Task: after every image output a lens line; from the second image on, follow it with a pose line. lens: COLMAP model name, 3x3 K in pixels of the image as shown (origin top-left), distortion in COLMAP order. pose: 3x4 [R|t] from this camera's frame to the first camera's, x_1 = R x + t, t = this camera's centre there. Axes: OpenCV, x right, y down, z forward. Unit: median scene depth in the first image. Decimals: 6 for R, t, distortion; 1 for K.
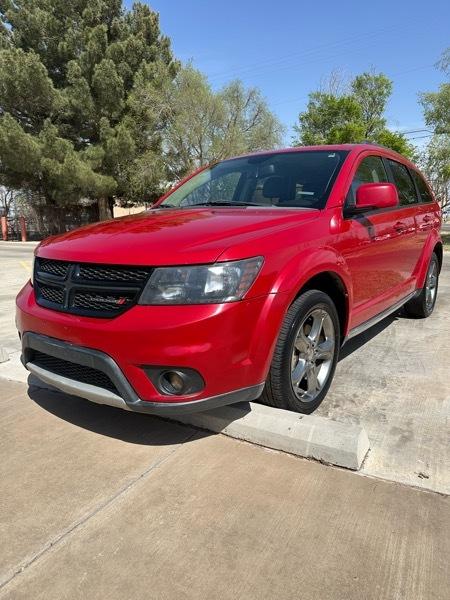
lens RADIAL K [[429.0, 0, 227.2], [0, 429.0, 297.3], [0, 0, 1]] dist [0.006312, -0.009190]
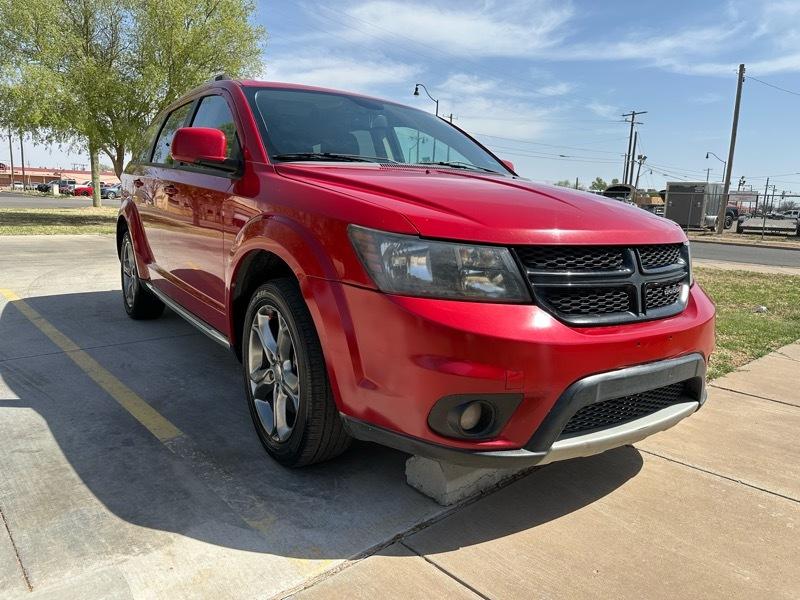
lens RADIAL K [[565.4, 0, 397.0], [0, 565.4, 295.0], [0, 0, 1]] dist [0.037144, -0.040954]
pose [[0.307584, -0.125227, 0.943244, -0.145130], [0.126947, 0.987841, 0.089752, -0.014627], [-0.943015, 0.092136, 0.319741, 0.118160]]
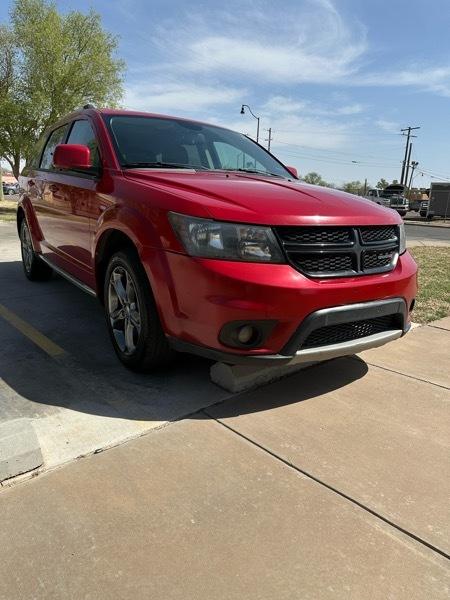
lens RADIAL K [[422.4, 0, 228.2], [0, 422.4, 302.4], [0, 0, 1]] dist [0.051457, -0.061313]
pose [[0.308594, -0.198556, 0.930239, -0.157601], [0.125234, 0.977938, 0.167193, -0.012407], [-0.942914, 0.064903, 0.326651, 0.106913]]
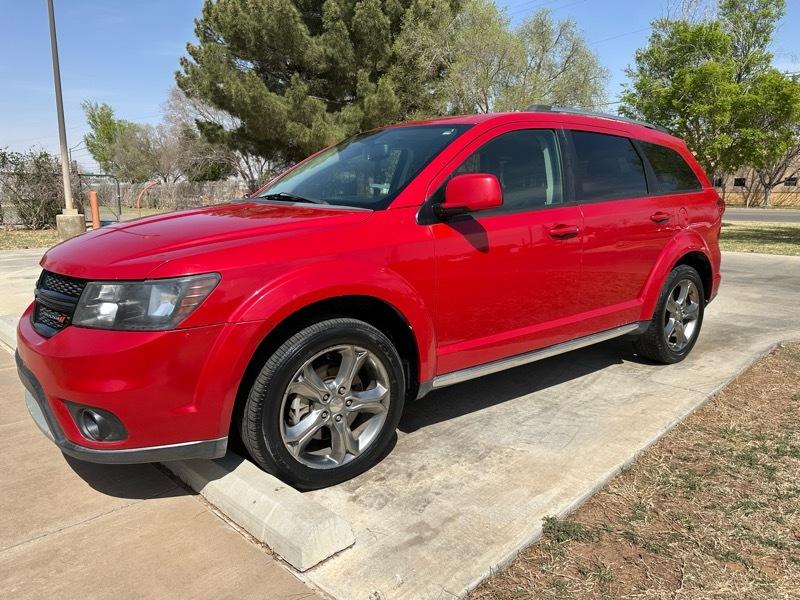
lens RADIAL K [[565.4, 0, 397.0], [0, 565.4, 295.0], [0, 0, 1]] dist [0.037144, -0.040954]
pose [[0.964765, 0.060620, -0.256034, 0.067461], [-0.062598, 0.998039, 0.000426, -0.008058], [0.255558, 0.015616, 0.966668, 0.009427]]
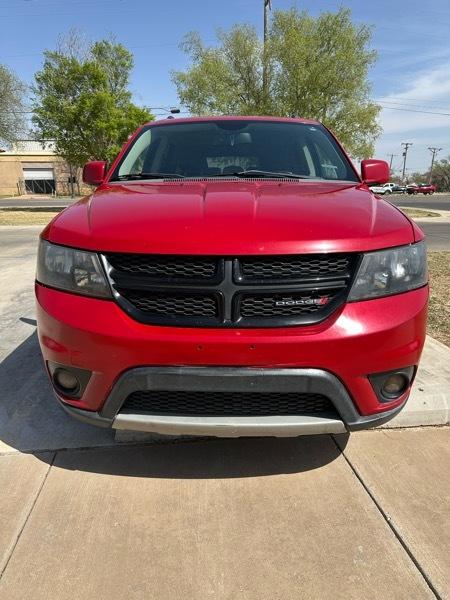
lens RADIAL K [[429.0, 0, 227.2], [0, 429.0, 297.3], [0, 0, 1]] dist [0.006312, -0.009190]
pose [[0.816891, -0.132216, 0.561434, -0.083983], [0.099778, 0.991091, 0.088221, -0.008391], [-0.568097, -0.016048, 0.822805, 0.046768]]
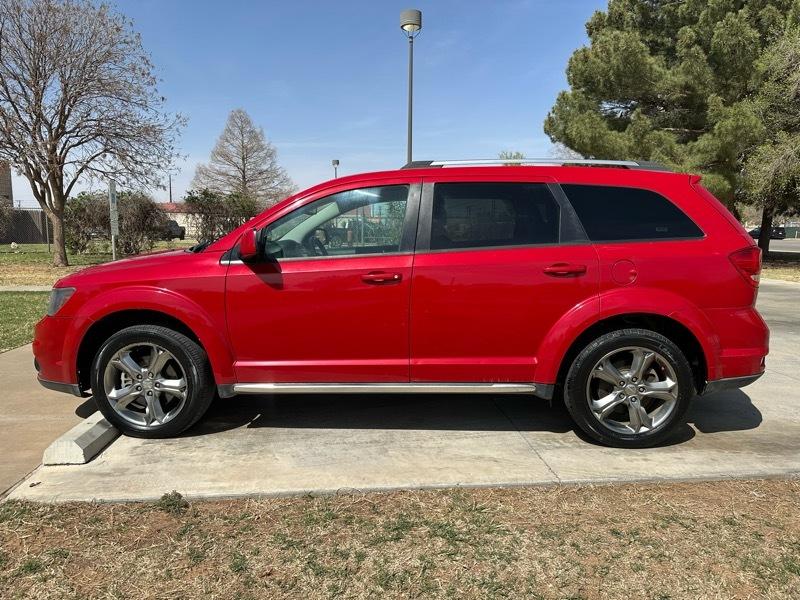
lens RADIAL K [[572.0, 0, 400.6], [0, 572.0, 285.5], [0, 0, 1]] dist [0.006312, -0.009190]
pose [[0.566864, 0.094668, -0.818354, 0.217677], [-0.160361, 0.987053, 0.003103, -0.027825], [0.808053, 0.129473, 0.574706, 0.081407]]
